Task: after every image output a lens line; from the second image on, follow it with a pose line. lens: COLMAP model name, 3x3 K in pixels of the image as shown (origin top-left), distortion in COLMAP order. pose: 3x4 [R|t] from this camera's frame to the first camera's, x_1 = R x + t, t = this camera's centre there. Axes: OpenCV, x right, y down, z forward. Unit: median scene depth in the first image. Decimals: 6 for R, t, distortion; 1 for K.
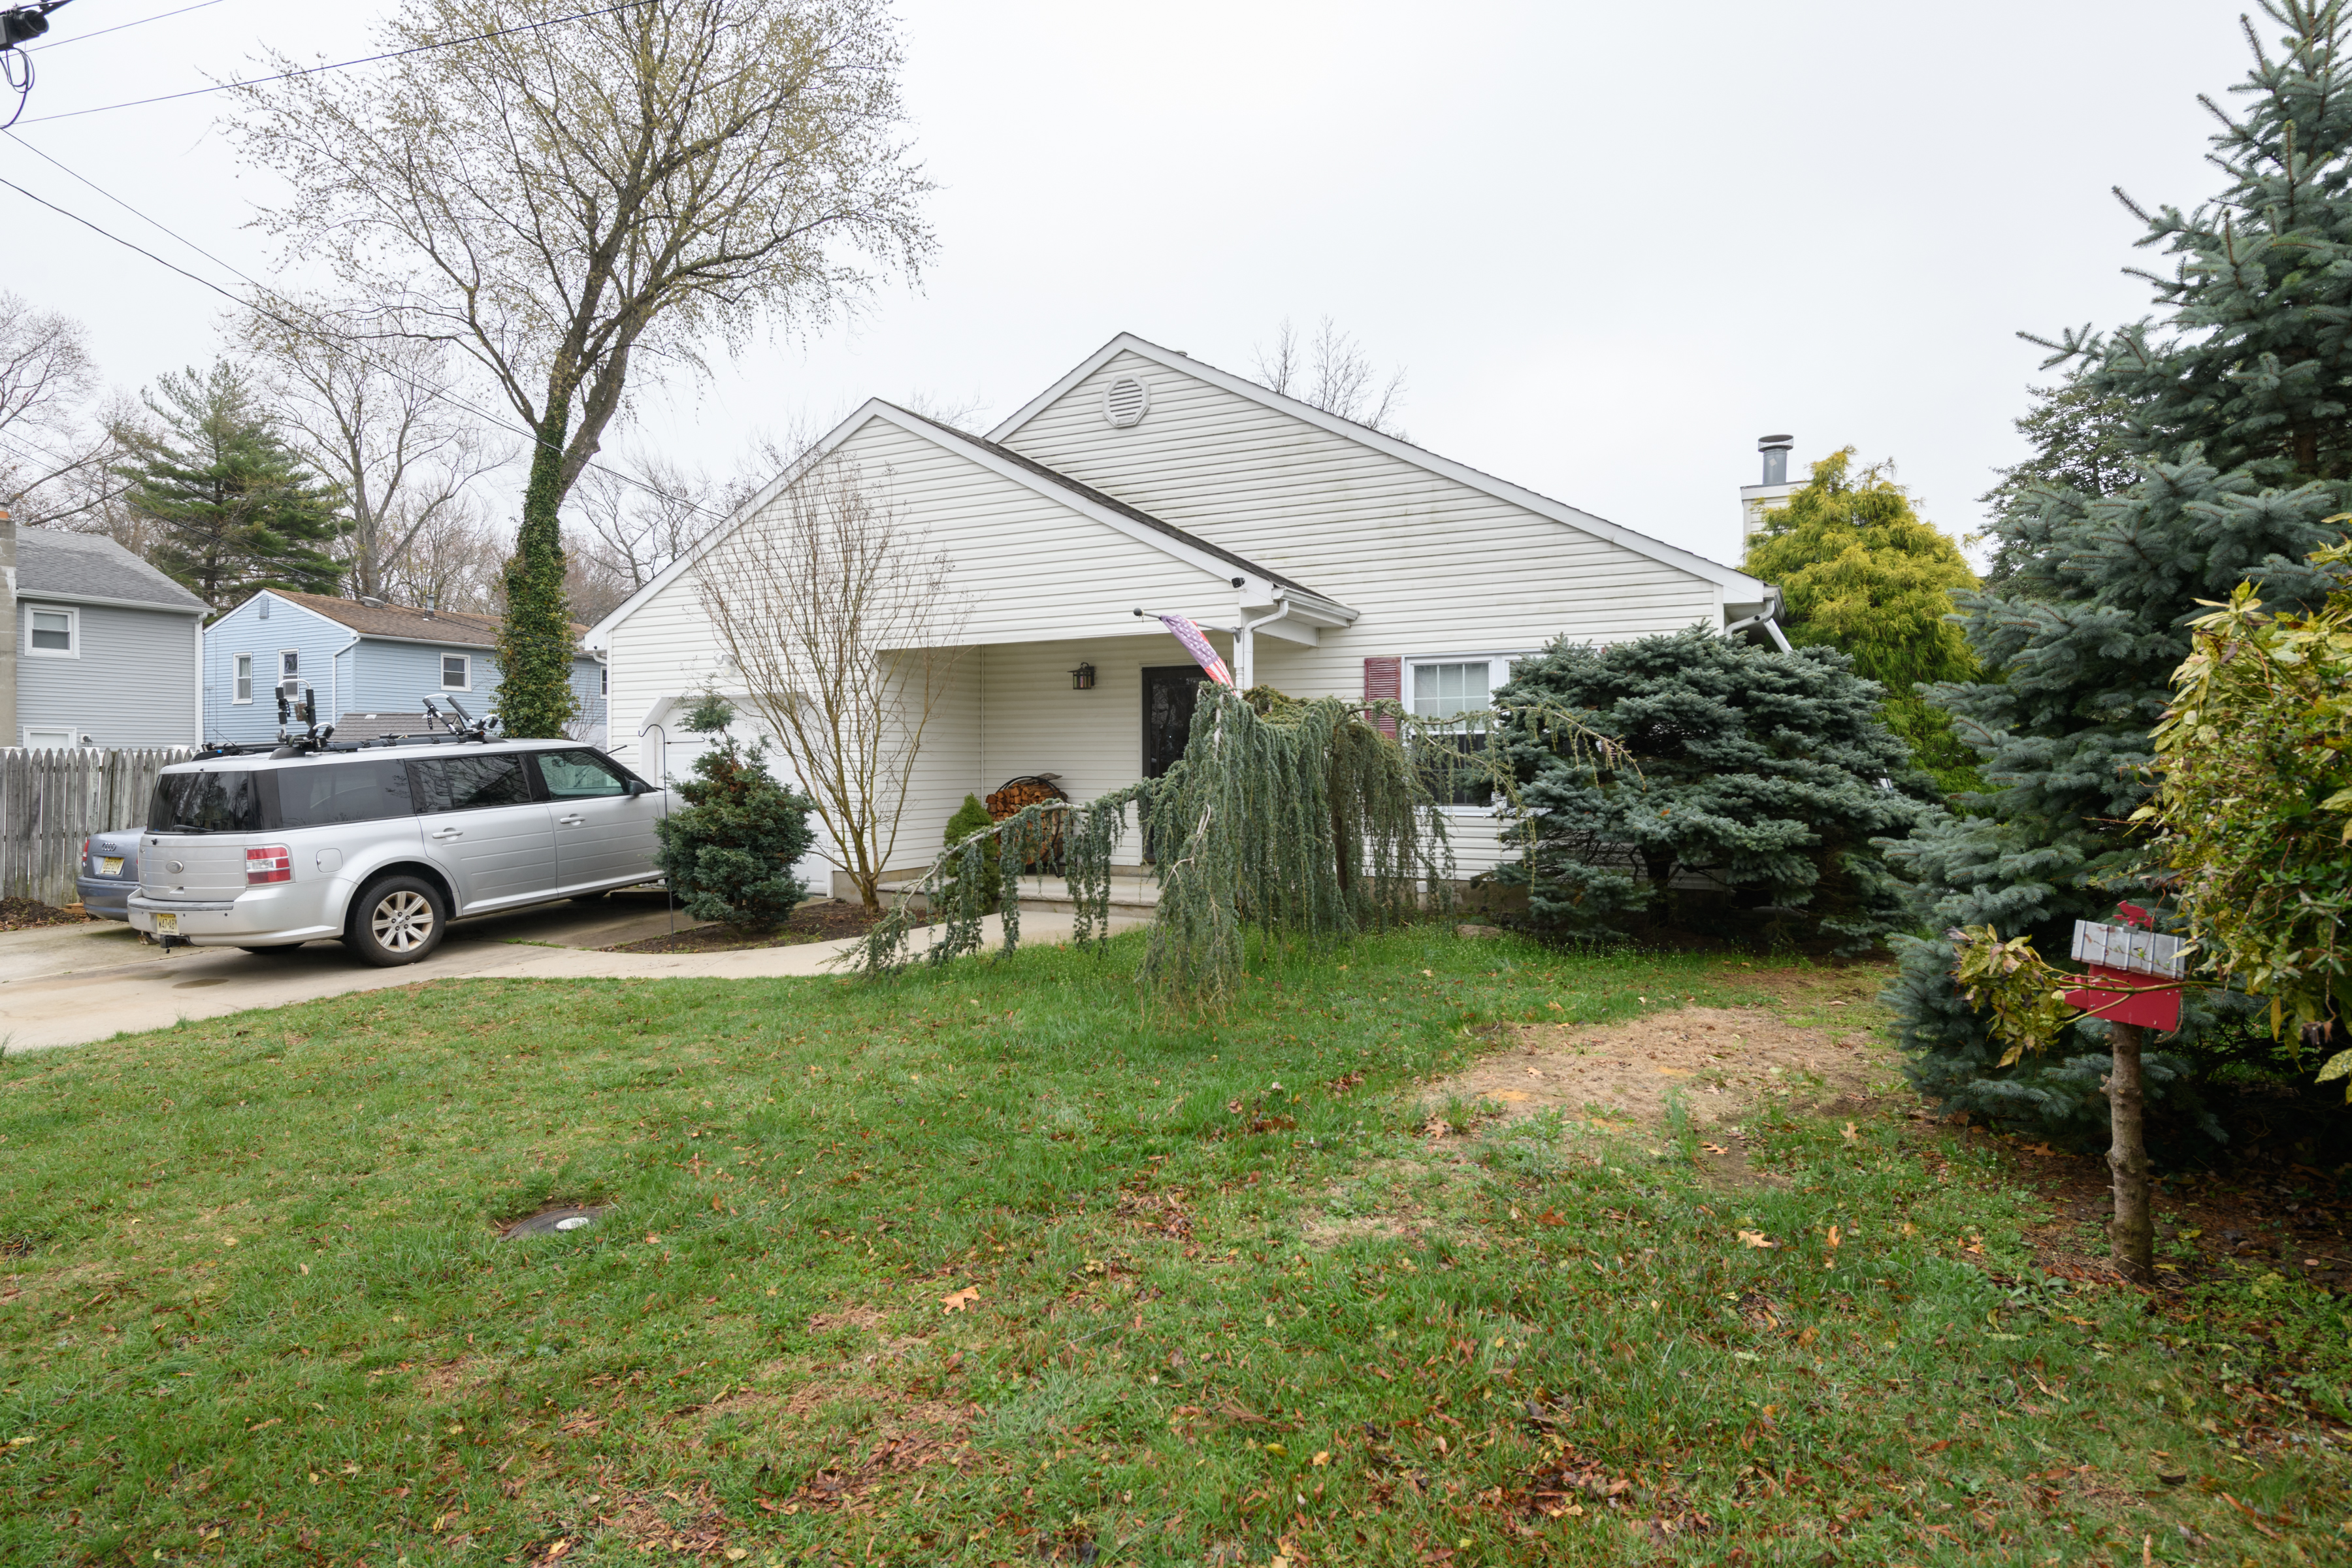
lens RADIAL K [[1321.9, 0, 1164.4], [0, 1321.9, 792.6], [0, 0, 1]] dist [0.010611, -0.001362]
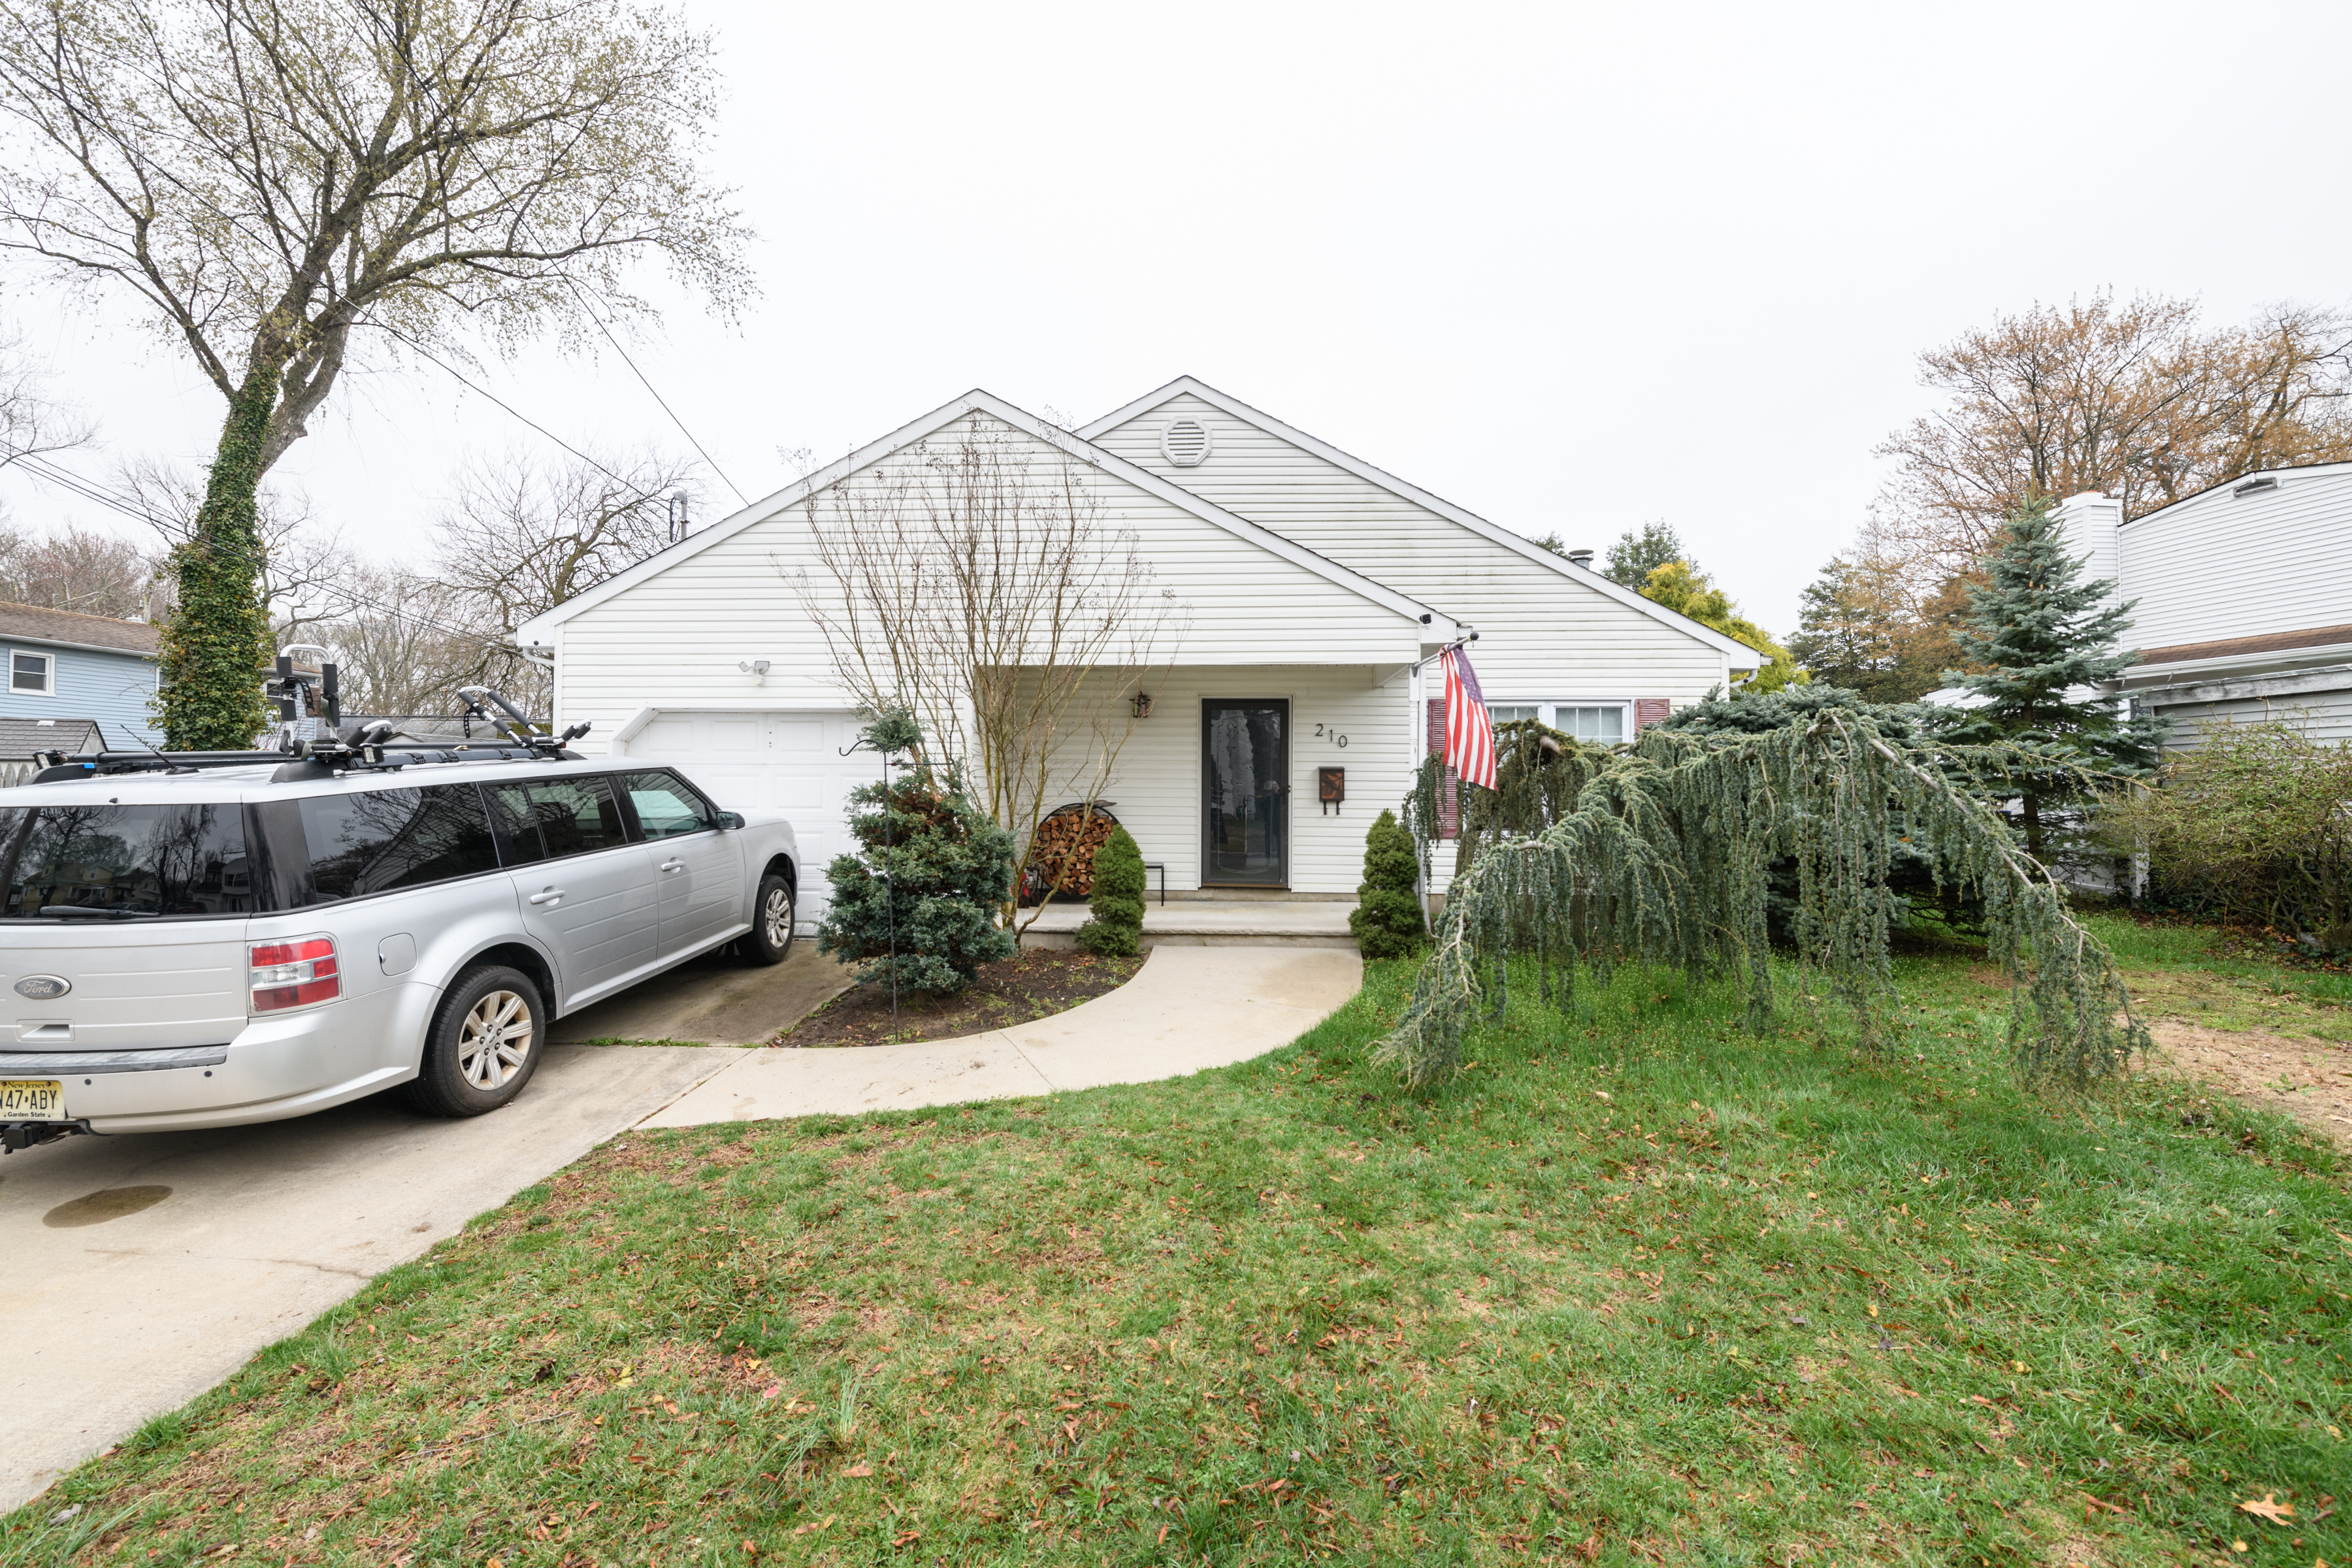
lens RADIAL K [[959.2, 0, 1176.0], [0, 959.2, 784.0], [0, 0, 1]] dist [-0.000526, -0.000773]
pose [[0.900647, 0.008412, 0.434470, -0.444036], [0.001742, 0.999735, -0.022968, -0.012707], [-0.434548, 0.021443, 0.900393, 0.408824]]
